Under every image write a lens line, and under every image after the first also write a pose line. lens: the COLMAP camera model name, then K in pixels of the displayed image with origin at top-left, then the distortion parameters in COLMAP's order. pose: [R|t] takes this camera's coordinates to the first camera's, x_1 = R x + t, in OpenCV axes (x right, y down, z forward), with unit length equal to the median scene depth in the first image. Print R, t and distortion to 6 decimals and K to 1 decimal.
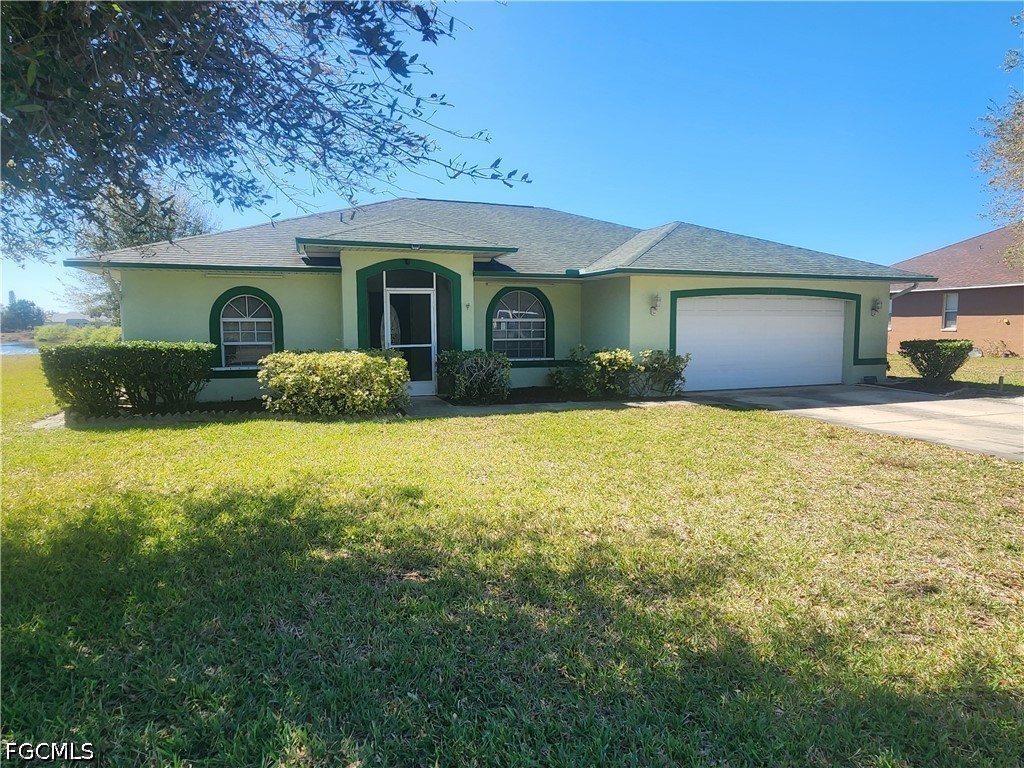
lens RADIAL K [[606.2, 0, 507.0], [0, 606.2, 379.4], [0, 0, 1]] dist [0.000488, -0.001089]
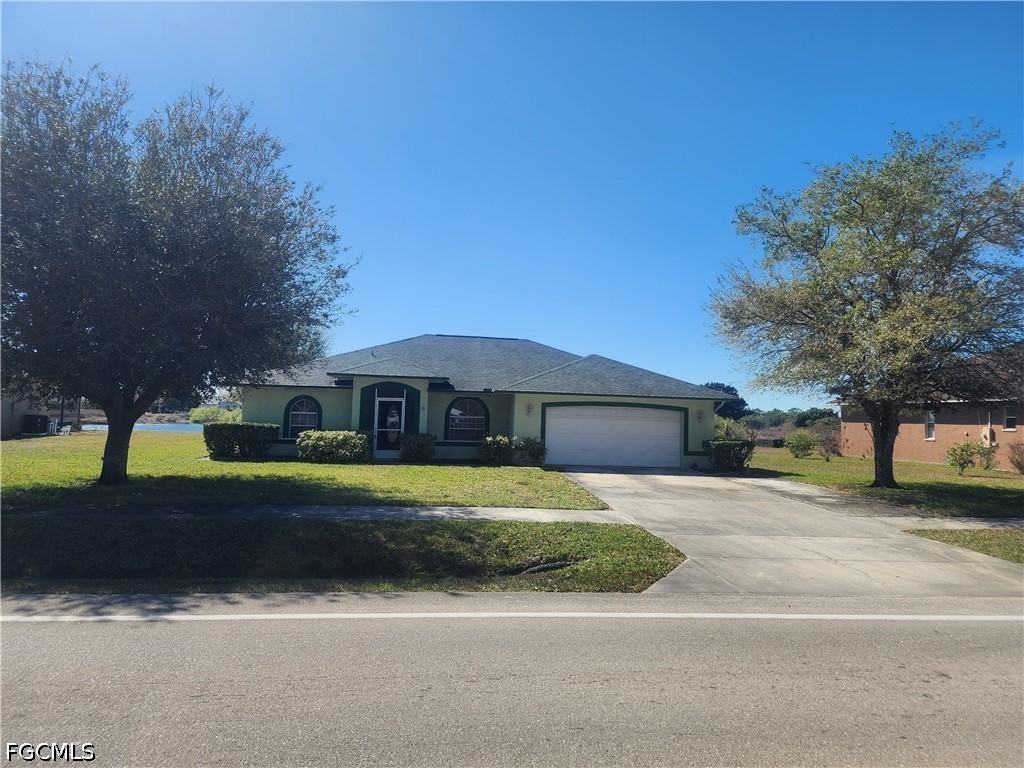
lens RADIAL K [[675.9, 0, 512.1], [0, 675.9, 371.1], [0, 0, 1]] dist [0.103888, -0.065835]
pose [[0.974507, 0.016959, -0.223713, 0.650807], [-0.052240, 0.986883, -0.152748, 0.060706], [0.218188, 0.160541, 0.962611, -0.885896]]
